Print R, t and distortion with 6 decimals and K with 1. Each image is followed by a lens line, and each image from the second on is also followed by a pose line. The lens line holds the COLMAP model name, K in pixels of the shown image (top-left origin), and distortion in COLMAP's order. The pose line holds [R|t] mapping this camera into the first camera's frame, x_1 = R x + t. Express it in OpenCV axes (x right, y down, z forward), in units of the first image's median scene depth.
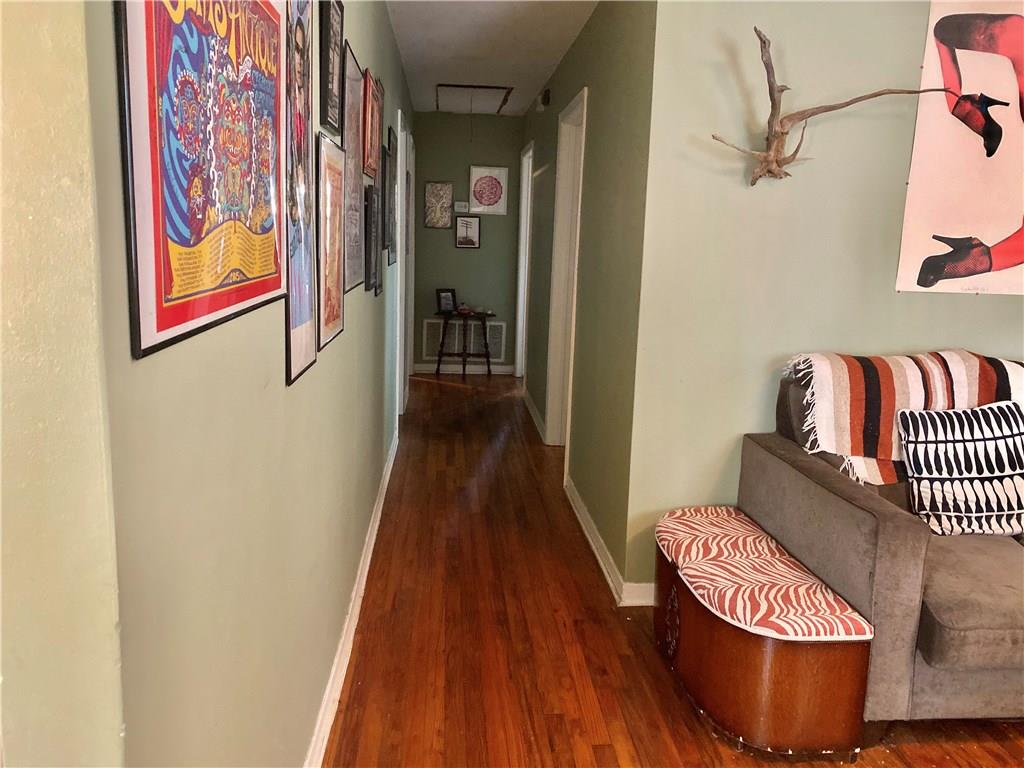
lens RADIAL K [[790.6, 0, 514.7], [0, 790.6, 372.2], [0, 0, 1]] dist [0.026359, -0.011685]
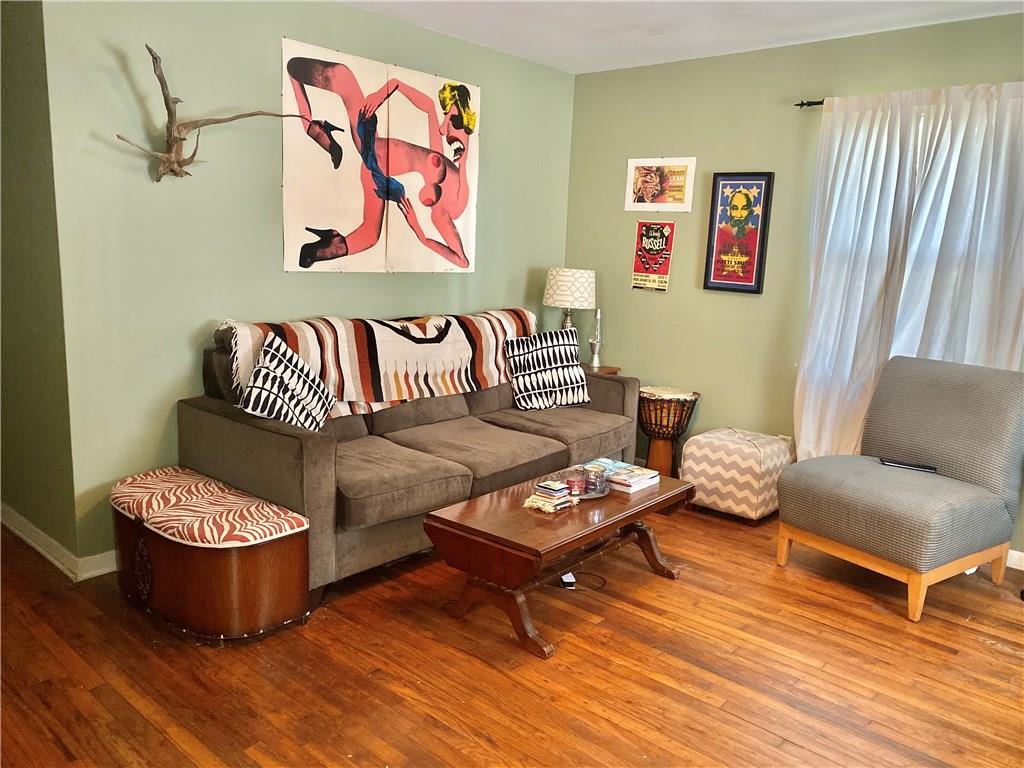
lens RADIAL K [[784.3, 0, 512.0], [0, 784.3, 384.0], [0, 0, 1]] dist [-0.006245, -0.002217]
pose [[0.728866, -0.125442, 0.673066, -0.135393], [0.102094, 0.991994, 0.074323, 0.022165], [-0.677001, 0.014544, 0.735838, -0.181098]]
